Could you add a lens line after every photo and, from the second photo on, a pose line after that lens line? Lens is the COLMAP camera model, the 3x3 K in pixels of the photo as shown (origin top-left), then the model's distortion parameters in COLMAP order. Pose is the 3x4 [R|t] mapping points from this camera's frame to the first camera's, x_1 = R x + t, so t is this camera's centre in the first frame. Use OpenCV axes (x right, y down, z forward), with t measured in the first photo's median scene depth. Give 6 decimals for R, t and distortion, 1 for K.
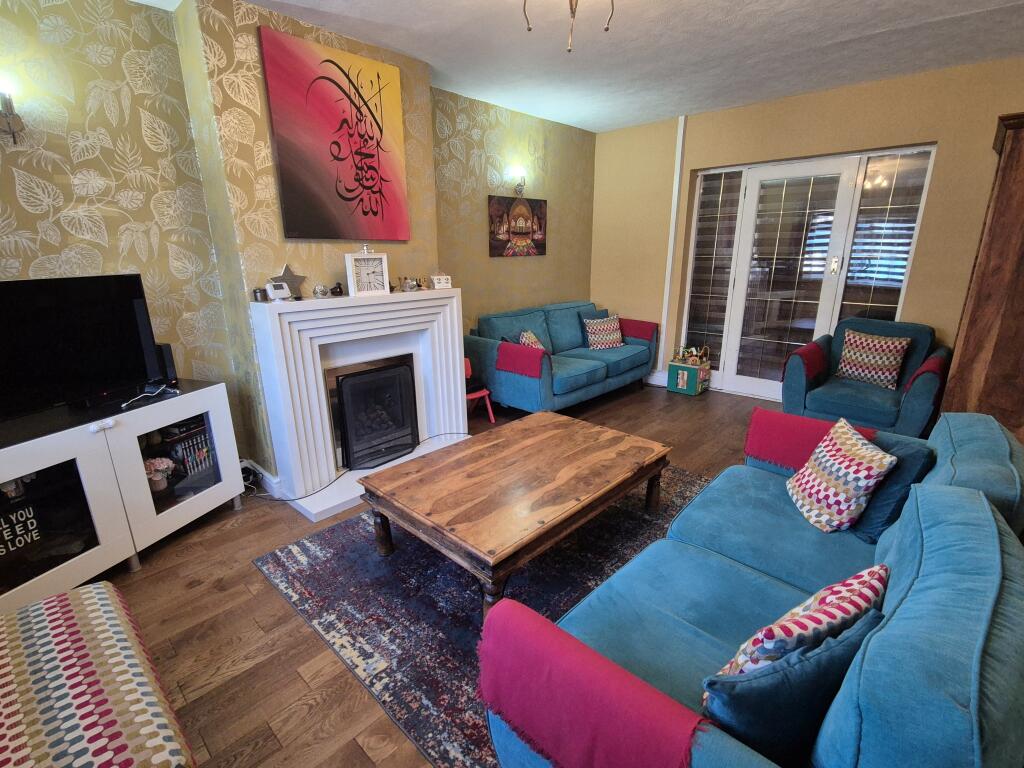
lens RADIAL K [[482.8, 0, 515.5], [0, 482.8, 385.8], [0, 0, 1]] dist [0.006551, -0.004012]
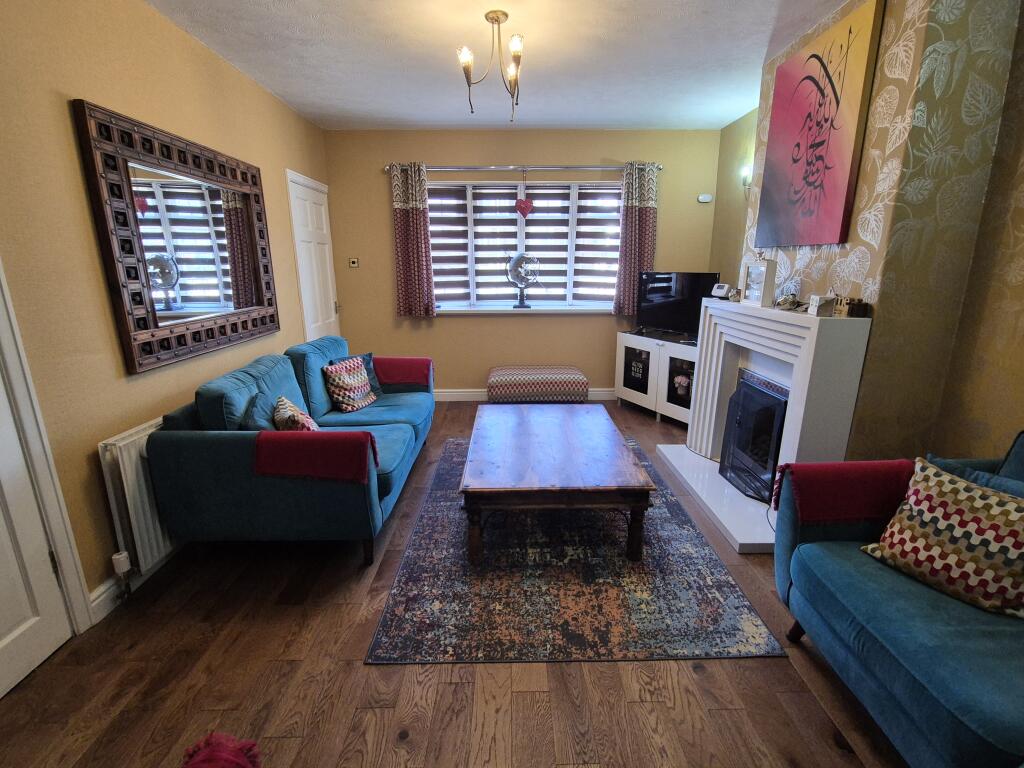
lens RADIAL K [[482.8, 0, 516.0], [0, 482.8, 385.9], [0, 0, 1]] dist [0.006551, -0.004012]
pose [[-0.728666, 0.176724, -0.661675, 0.721111], [-0.177527, 0.884373, 0.431704, -0.388124], [0.661460, 0.432033, -0.613040, 1.389971]]
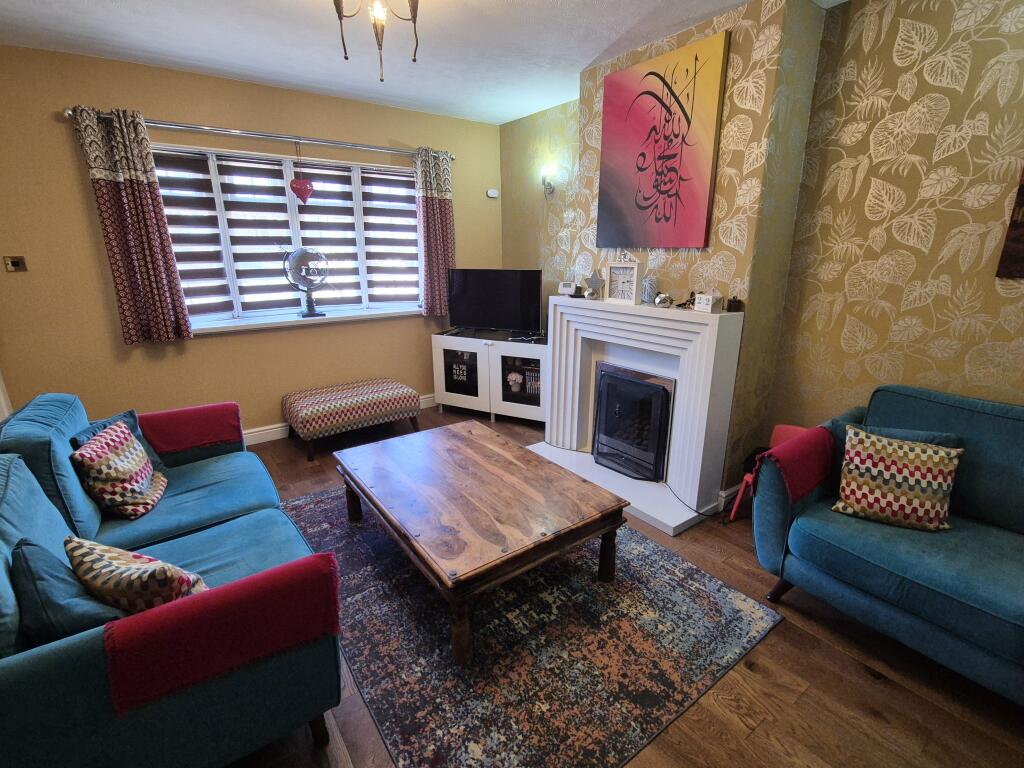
lens RADIAL K [[482.8, 0, 516.8], [0, 482.8, 386.2], [0, 0, 1]] dist [0.006551, -0.004012]
pose [[-0.195427, 0.276087, -0.941055, 0.766295], [-0.259082, 0.910934, 0.321054, -0.307995], [0.945878, 0.306553, -0.106492, 0.988470]]
